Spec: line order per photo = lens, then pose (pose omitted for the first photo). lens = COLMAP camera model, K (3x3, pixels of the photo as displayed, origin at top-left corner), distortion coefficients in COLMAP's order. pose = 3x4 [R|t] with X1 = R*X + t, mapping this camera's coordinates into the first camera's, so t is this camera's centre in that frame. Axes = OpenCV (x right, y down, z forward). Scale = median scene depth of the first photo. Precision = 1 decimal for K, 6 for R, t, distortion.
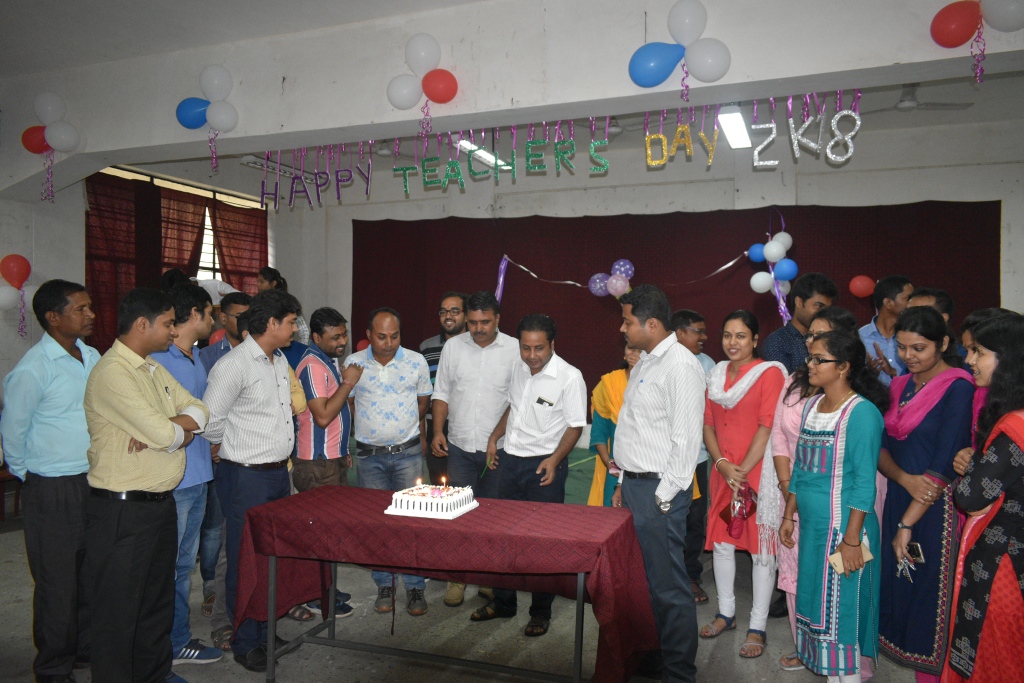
lens RADIAL K [[800.6, 0, 516.6], [0, 800.6, 346.6], [0, 0, 1]] dist [-0.005519, -0.001569]
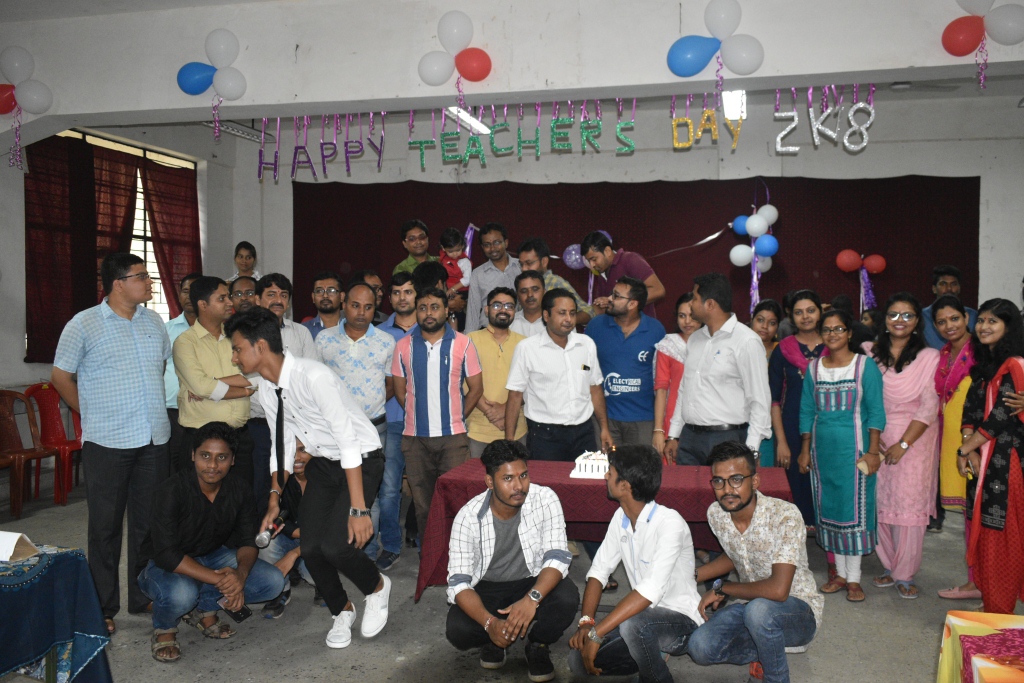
lens RADIAL K [[992.9, 0, 512.0], [0, 992.9, 341.5], [0, 0, 1]] dist [0.000086, -0.027433]
pose [[0.991267, -0.008028, 0.131629, -0.152267], [0.005587, 0.999806, 0.018903, -0.000564], [-0.131755, -0.018003, 0.991119, -0.176079]]
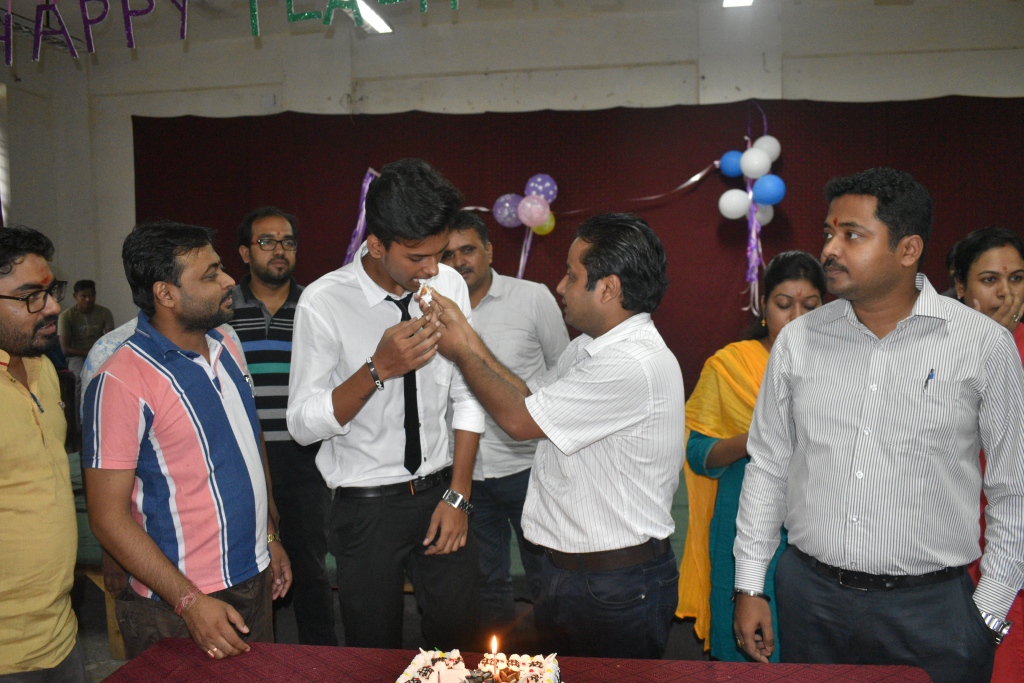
lens RADIAL K [[909.5, 0, 512.0], [0, 909.5, 341.5], [0, 0, 1]] dist [-0.037577, 0.015507]
pose [[0.977802, -0.031957, 0.207081, -0.079474], [0.021815, 0.998457, 0.051073, -0.002953], [-0.208394, -0.045422, 0.976990, 0.259585]]
